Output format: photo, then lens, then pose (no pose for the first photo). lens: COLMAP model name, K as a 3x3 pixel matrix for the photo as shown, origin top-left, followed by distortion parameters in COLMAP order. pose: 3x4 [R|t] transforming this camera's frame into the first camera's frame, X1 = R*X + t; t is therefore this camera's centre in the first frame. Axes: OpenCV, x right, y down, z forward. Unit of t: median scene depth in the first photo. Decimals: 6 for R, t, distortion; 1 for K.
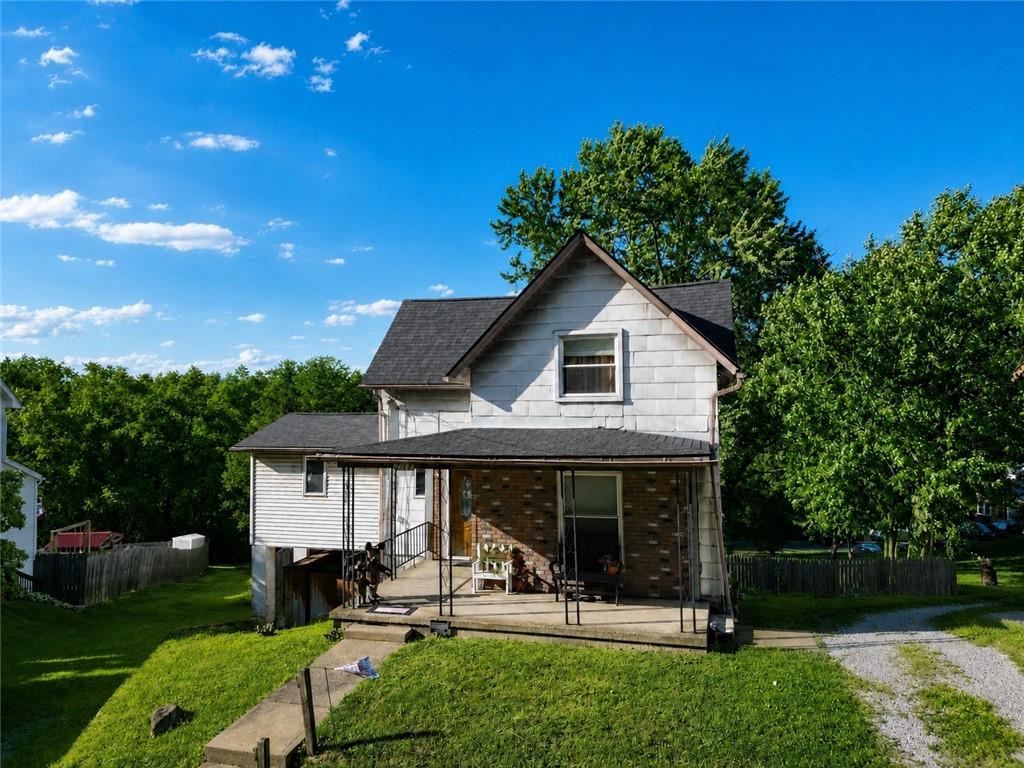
lens RADIAL K [[696.1, 0, 512.0], [0, 696.1, 384.0], [0, 0, 1]] dist [0.096059, -0.000948]
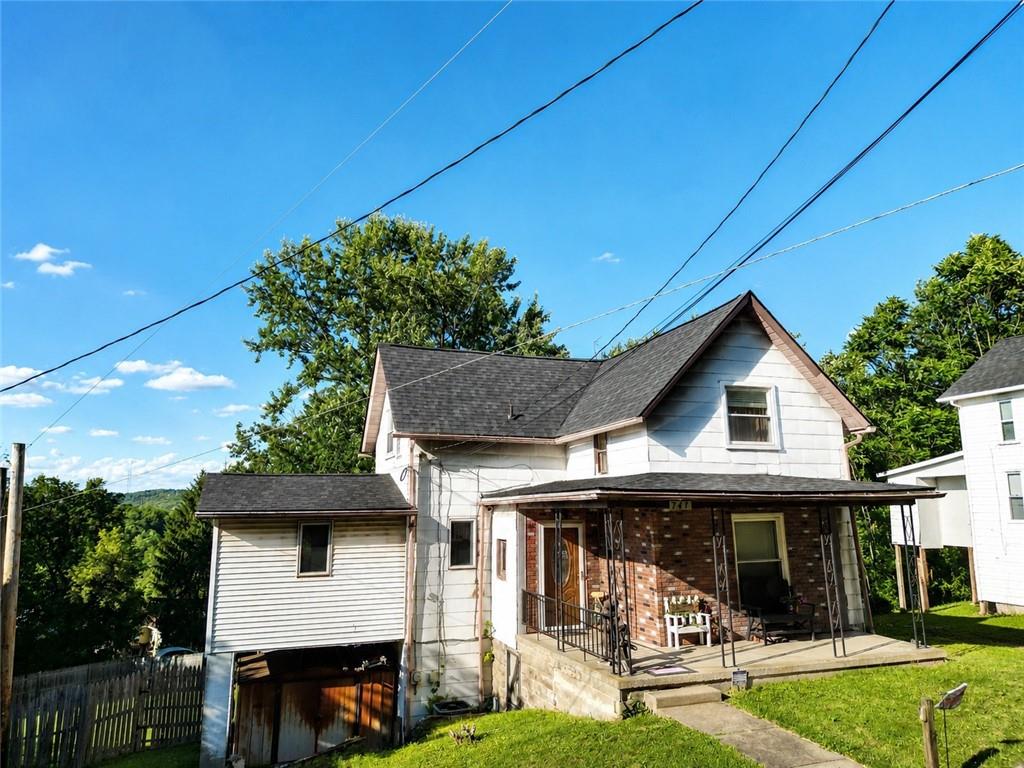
lens RADIAL K [[687.9, 0, 550.2], [0, 687.9, 379.2], [0, 0, 1]] dist [0.023938, -0.000390]
pose [[0.818208, 0.105864, 0.565092, -0.738125], [-0.017291, 0.986987, -0.159865, 0.092270], [-0.574663, 0.121032, 0.809391, 0.314474]]
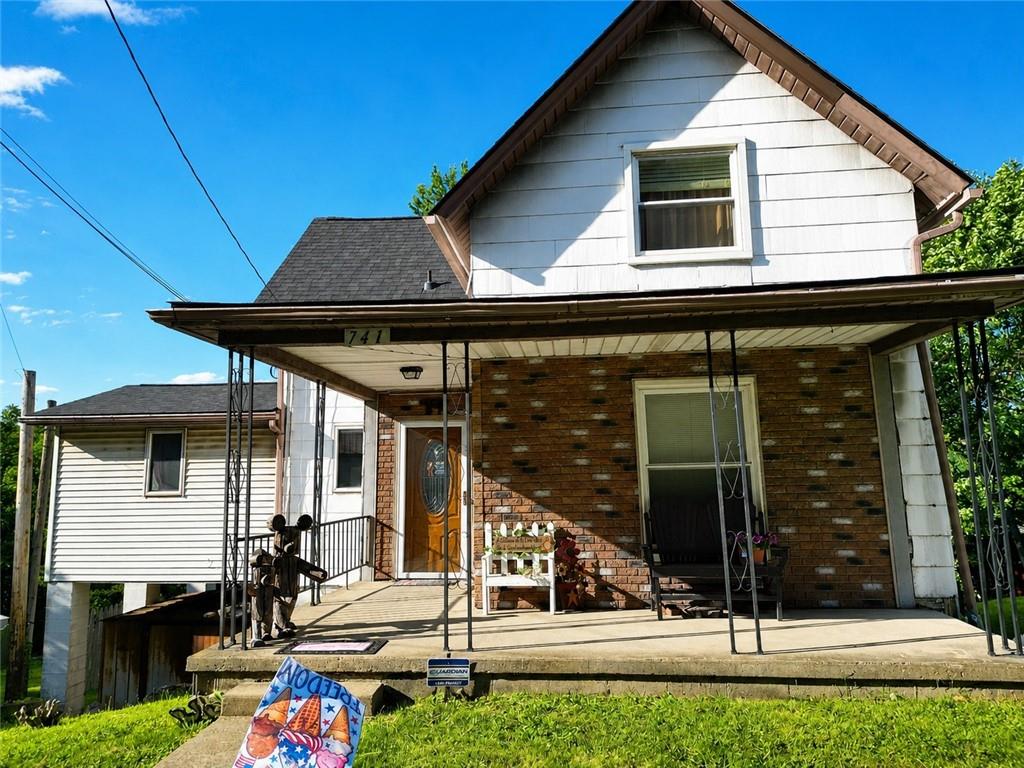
lens RADIAL K [[719.7, 0, 512.0], [0, 719.7, 384.0], [0, 0, 1]] dist [0.048362, -0.004138]
pose [[0.986723, 0.014918, 0.161724, -0.122205], [0.001109, 0.995130, -0.098561, 0.179631], [-0.162407, 0.097432, 0.981902, 0.456128]]
